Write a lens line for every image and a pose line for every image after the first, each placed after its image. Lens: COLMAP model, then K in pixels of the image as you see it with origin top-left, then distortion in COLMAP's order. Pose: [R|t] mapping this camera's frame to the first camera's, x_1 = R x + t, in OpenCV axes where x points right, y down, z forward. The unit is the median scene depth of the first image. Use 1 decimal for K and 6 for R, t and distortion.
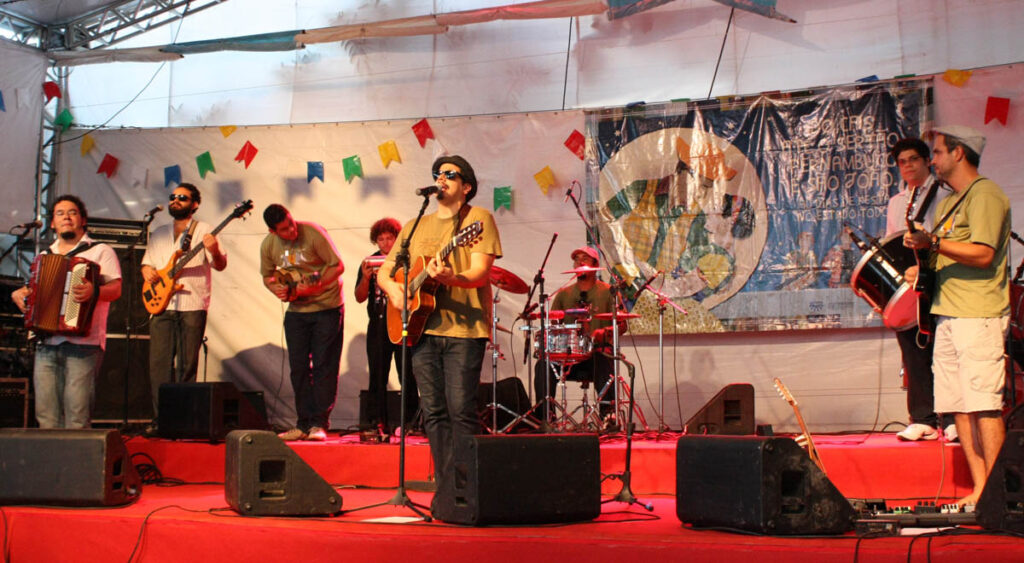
lens RADIAL K [[1215.6, 0, 512.0], [0, 1215.6, 281.5], [0, 0, 1]] dist [-0.071556, 0.010795]
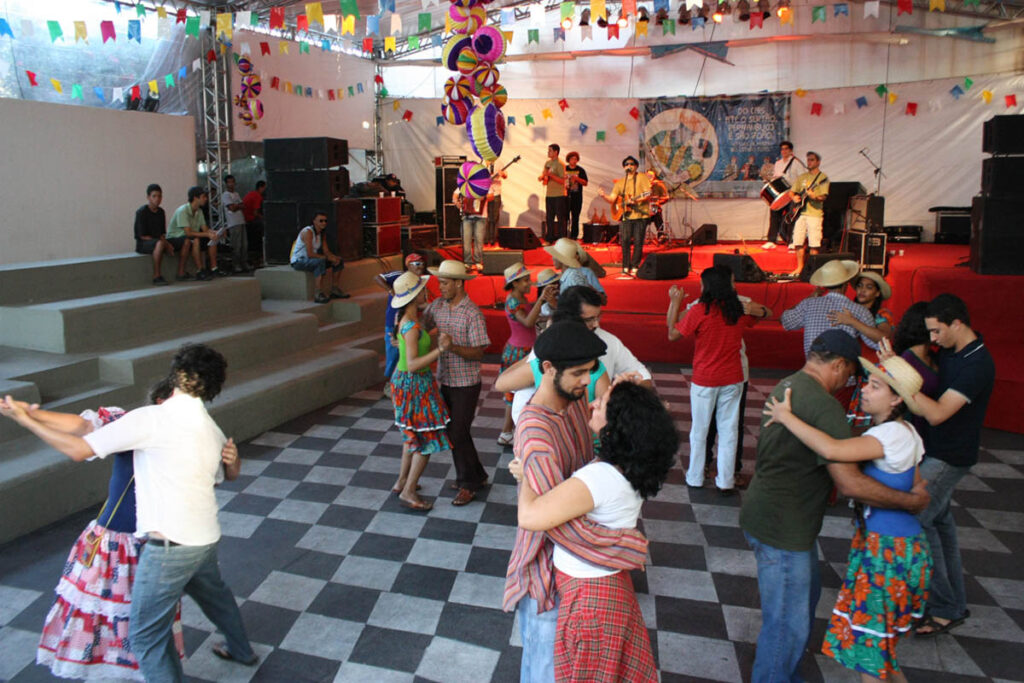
lens RADIAL K [[941.6, 0, 452.9], [0, 941.6, 341.7], [0, 0, 1]] dist [-0.079993, 0.091267]
pose [[0.999427, -0.024005, 0.023857, -0.366479], [0.016368, 0.959838, 0.280076, -0.211996], [-0.029622, -0.279525, 0.959681, -0.867770]]
